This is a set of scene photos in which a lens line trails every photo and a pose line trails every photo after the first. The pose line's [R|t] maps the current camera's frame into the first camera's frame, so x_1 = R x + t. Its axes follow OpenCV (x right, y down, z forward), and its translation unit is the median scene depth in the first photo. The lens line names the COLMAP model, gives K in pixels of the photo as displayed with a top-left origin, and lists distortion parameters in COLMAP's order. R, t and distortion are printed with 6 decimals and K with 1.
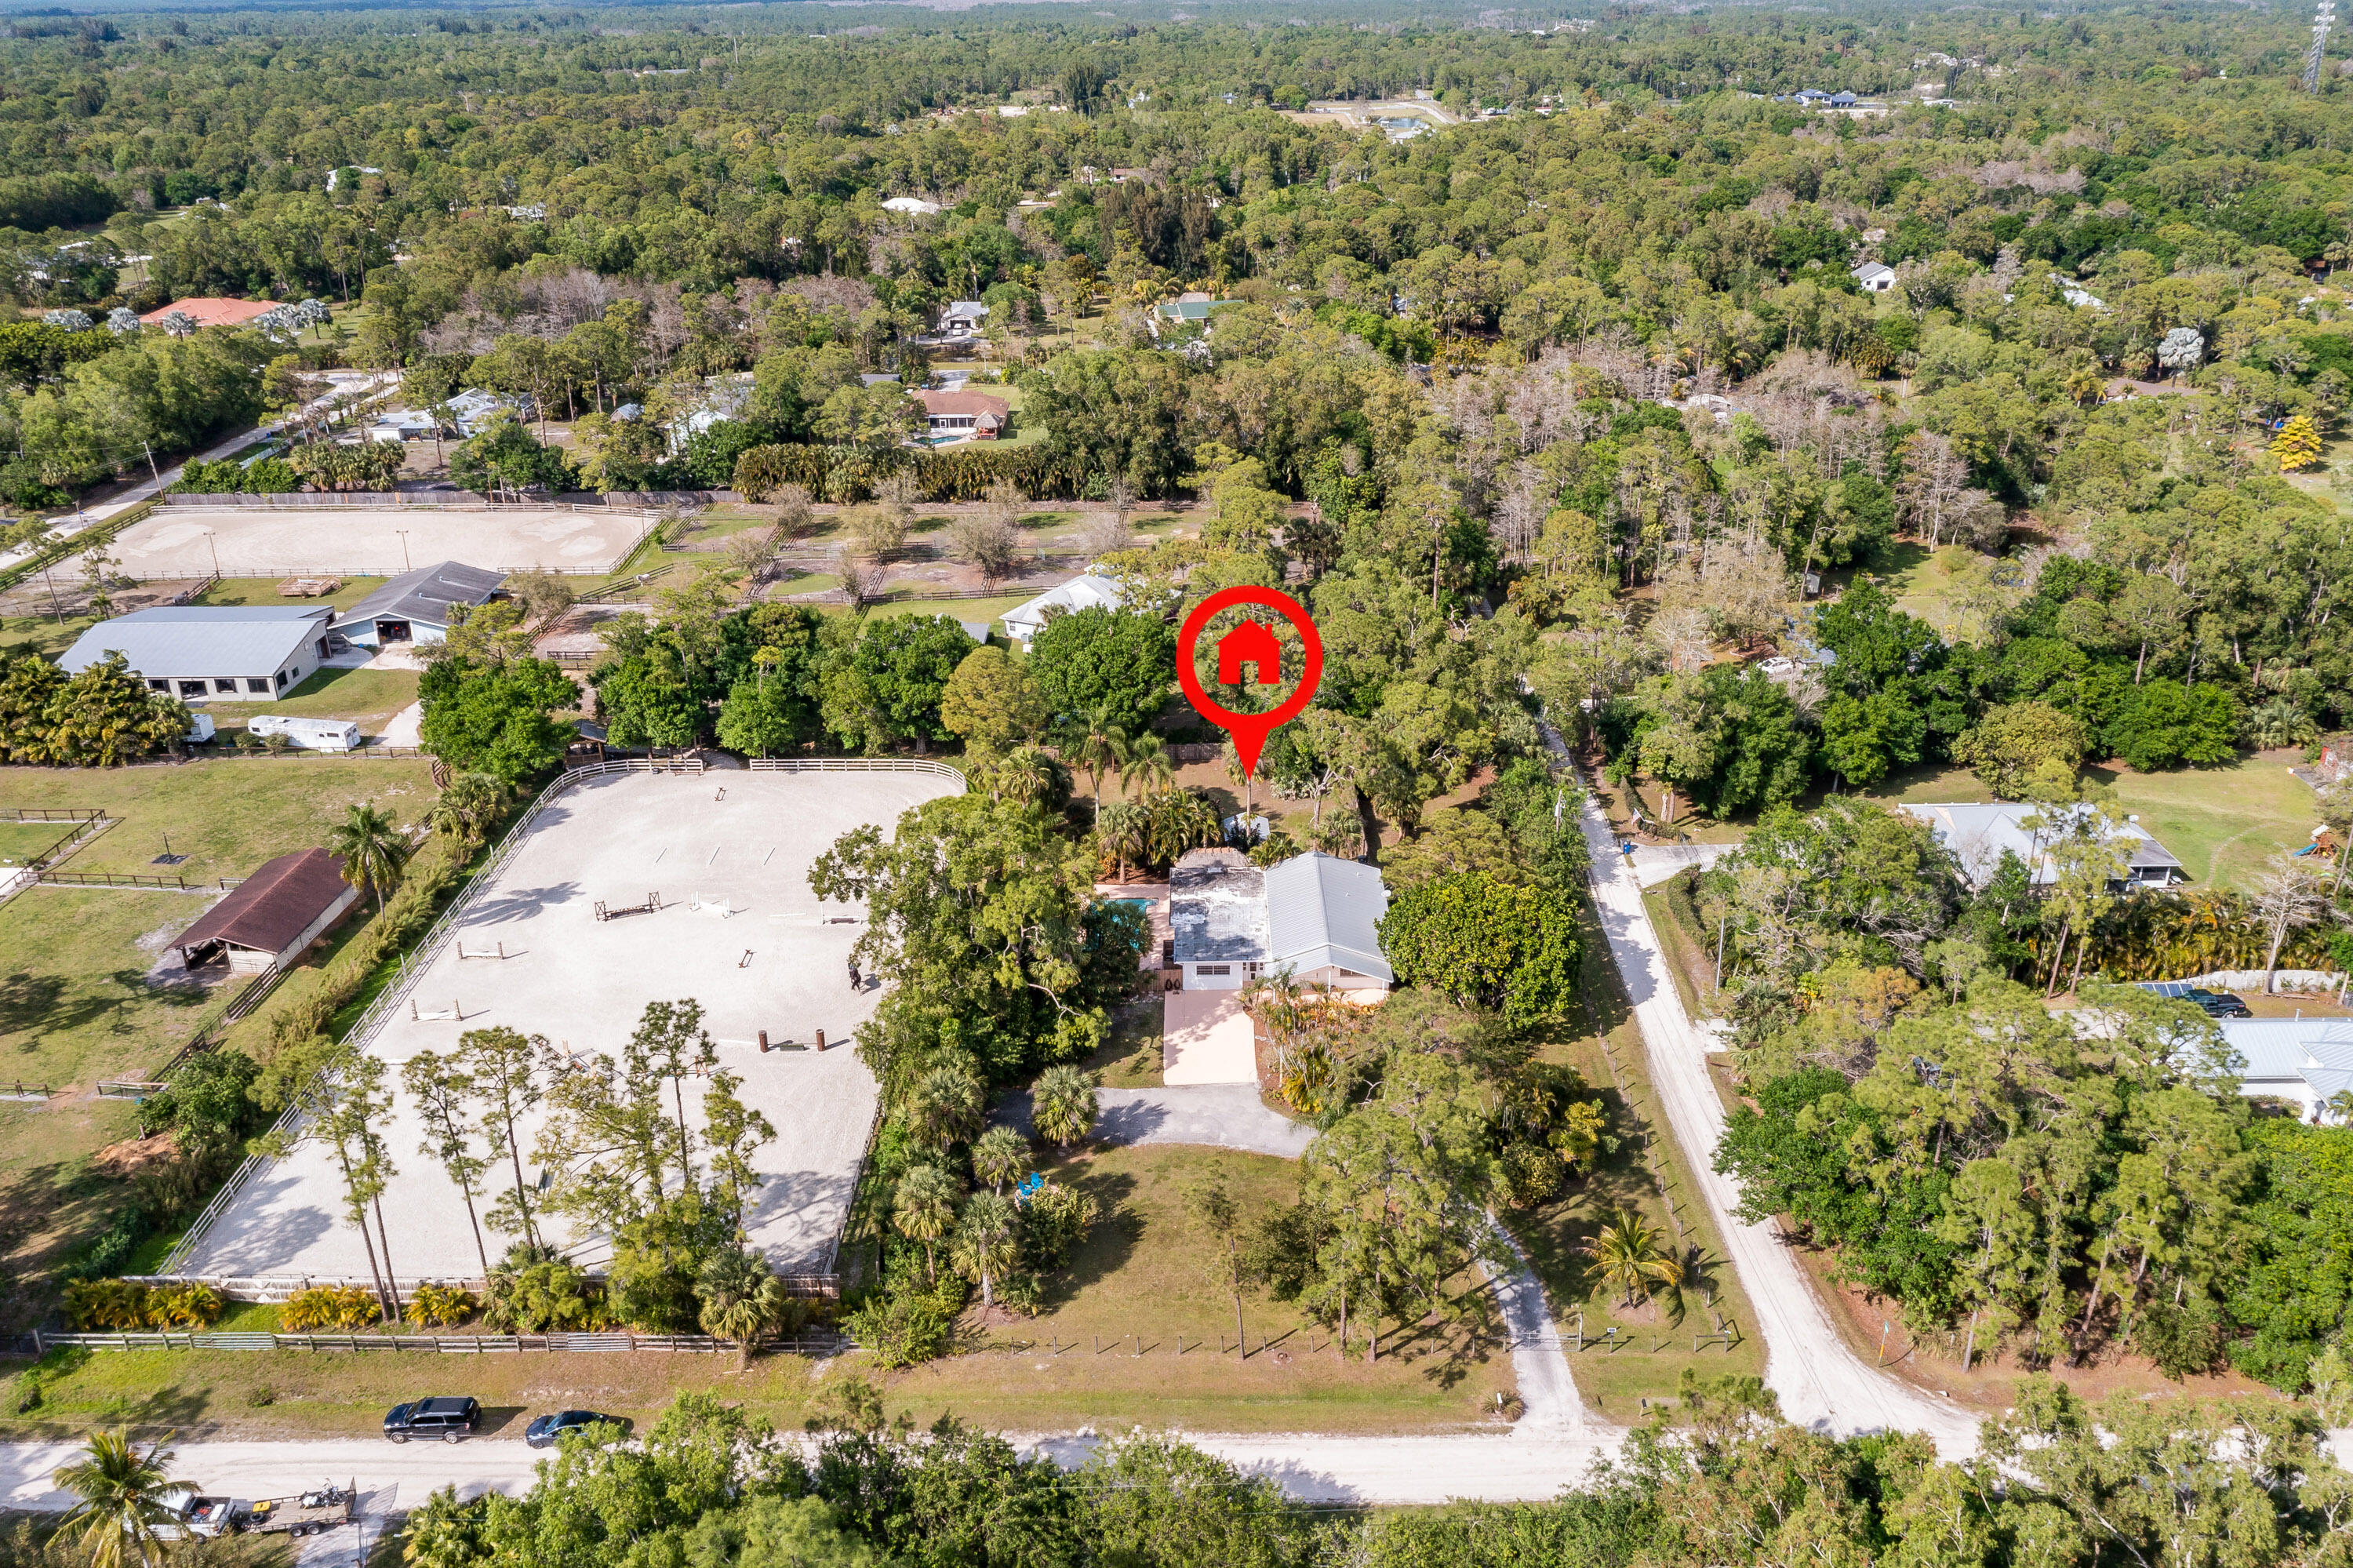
lens RADIAL K [[1873.5, 0, 1176.5], [0, 1873.5, 784.0], [0, 0, 1]] dist [0.009253, -0.001919]
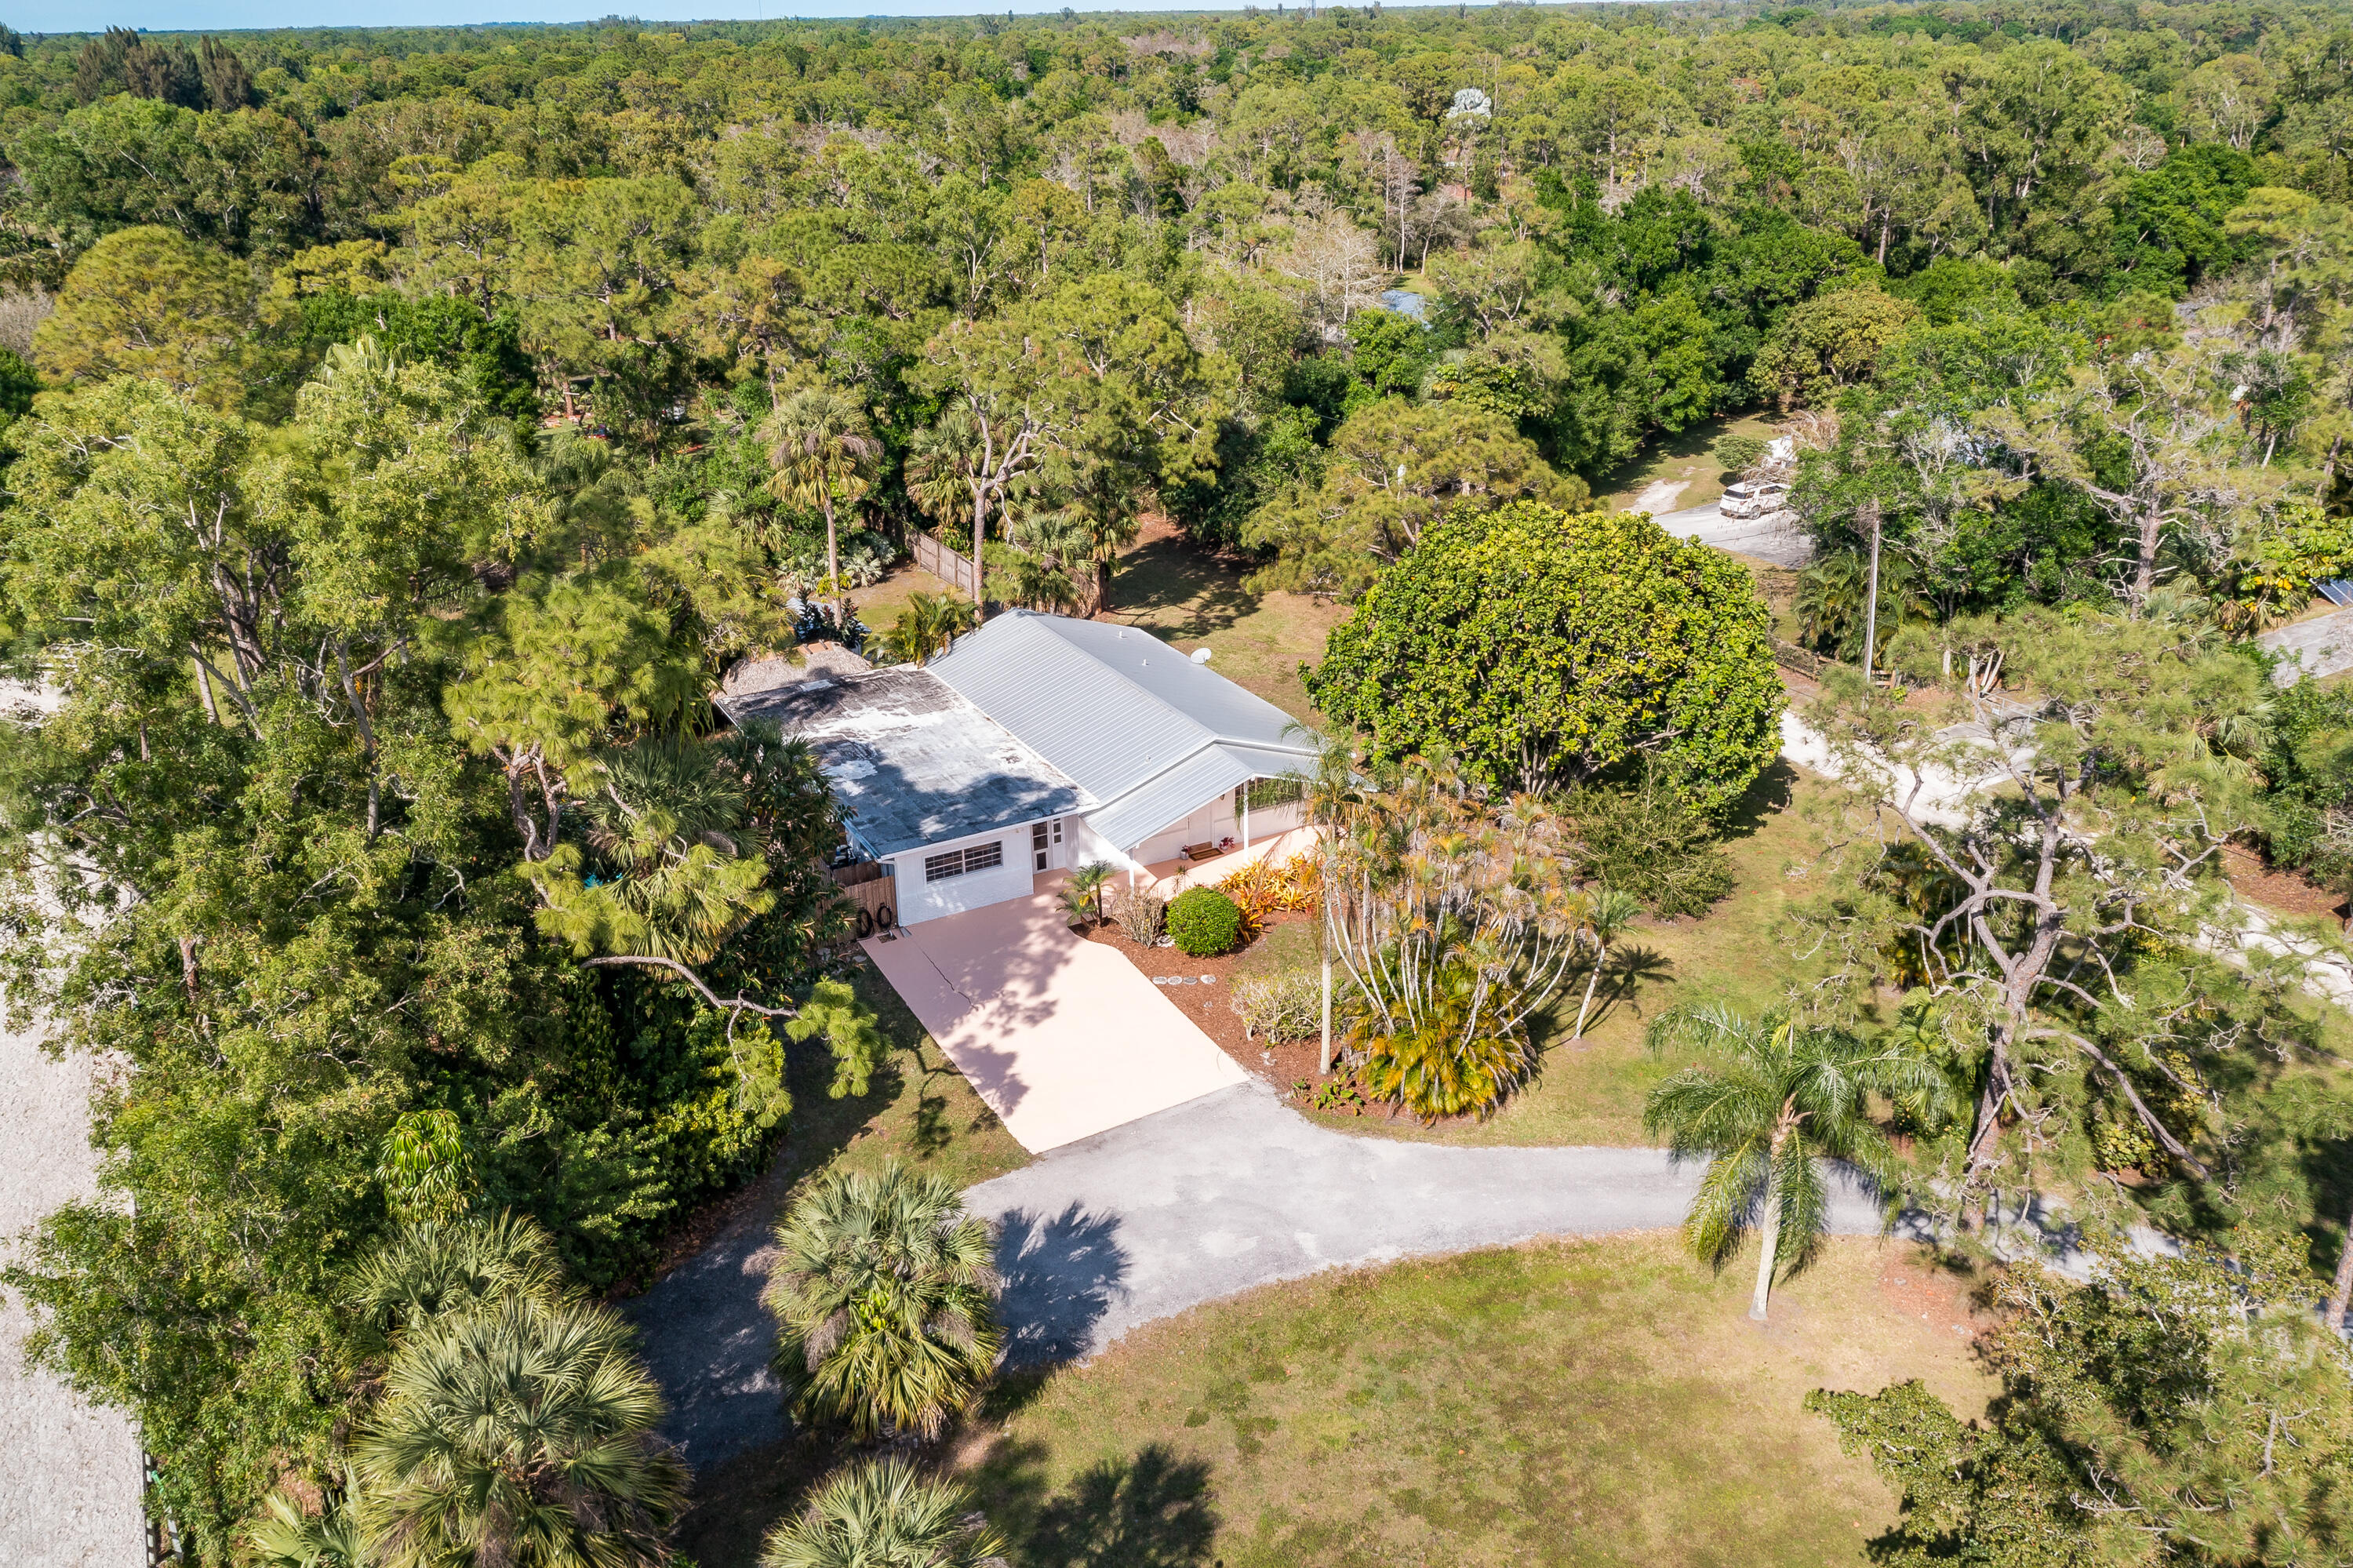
lens RADIAL K [[1873.5, 0, 1176.5], [0, 1873.5, 784.0], [0, 0, 1]] dist [0.009253, -0.001919]
pose [[0.879922, -0.189183, 0.435829, -0.075067], [0.195891, 0.980168, 0.029969, 0.052319], [-0.432855, 0.059004, 0.899530, 0.402663]]
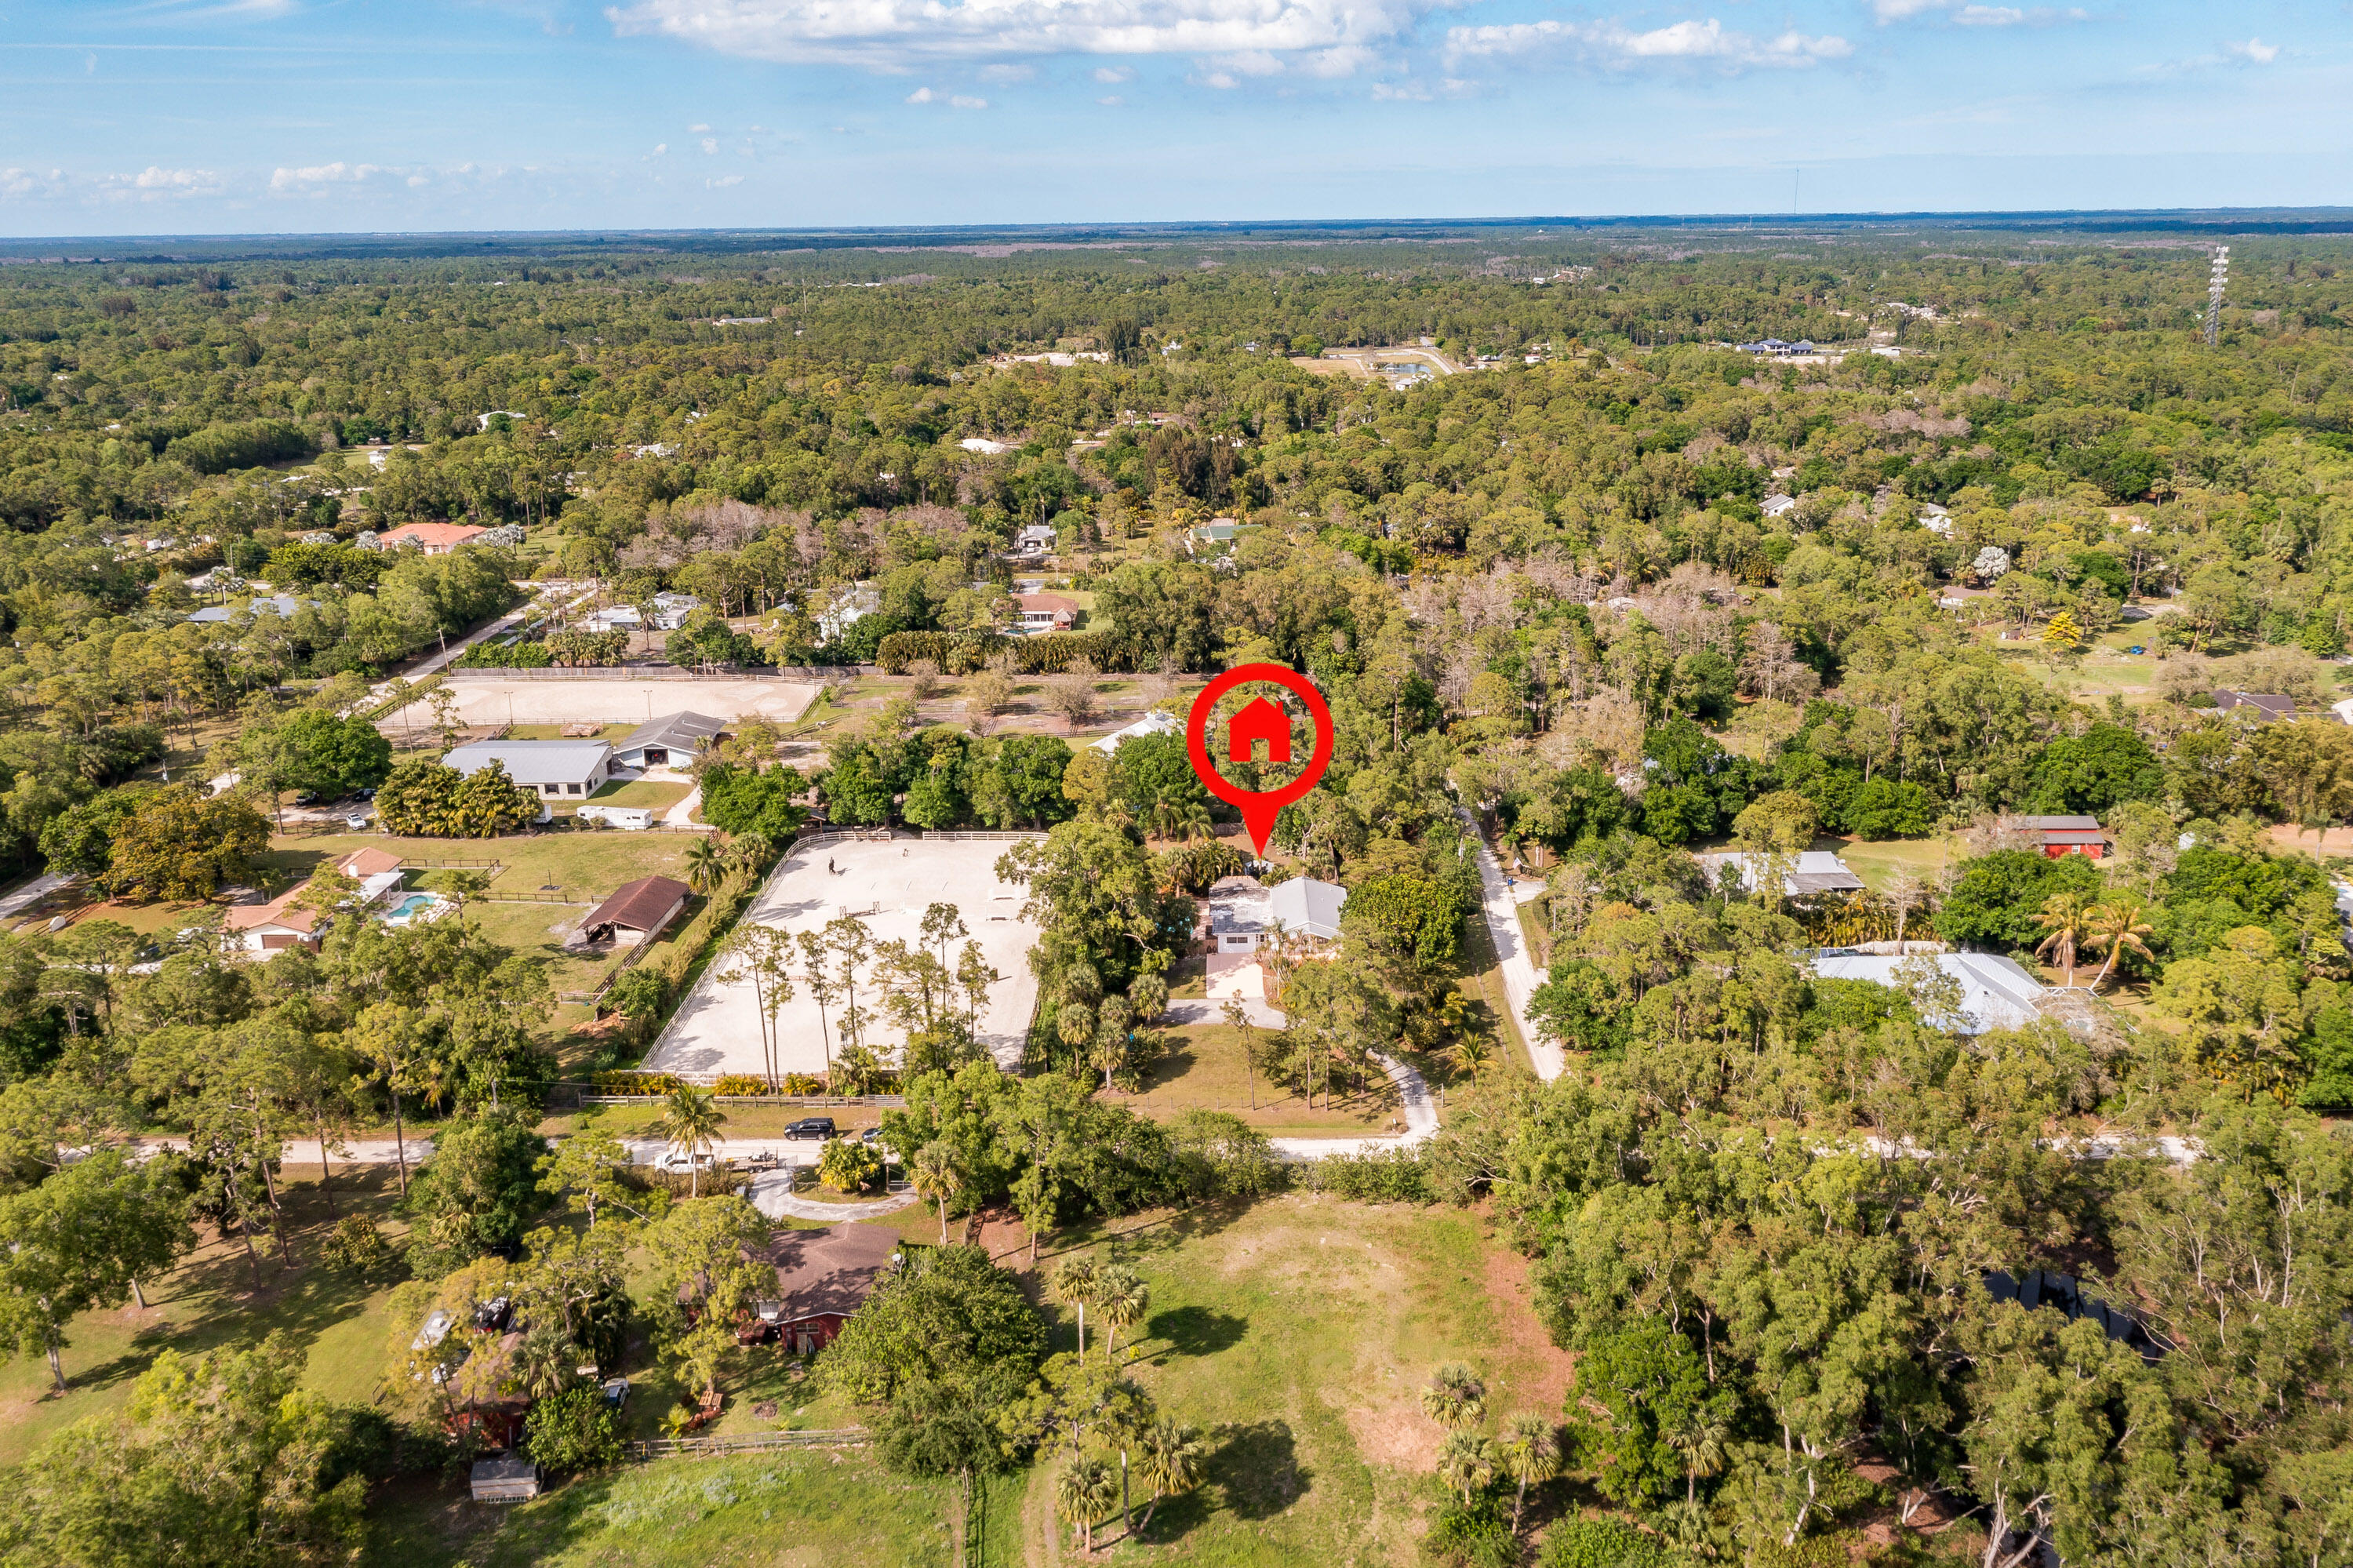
lens RADIAL K [[1873.5, 0, 1176.5], [0, 1873.5, 784.0], [0, 0, 1]] dist [0.009253, -0.001919]
pose [[0.999909, 0.001997, -0.013364, -0.007154], [-0.003494, 0.993593, -0.112963, 0.096699], [0.013053, 0.112999, 0.993509, -0.391701]]
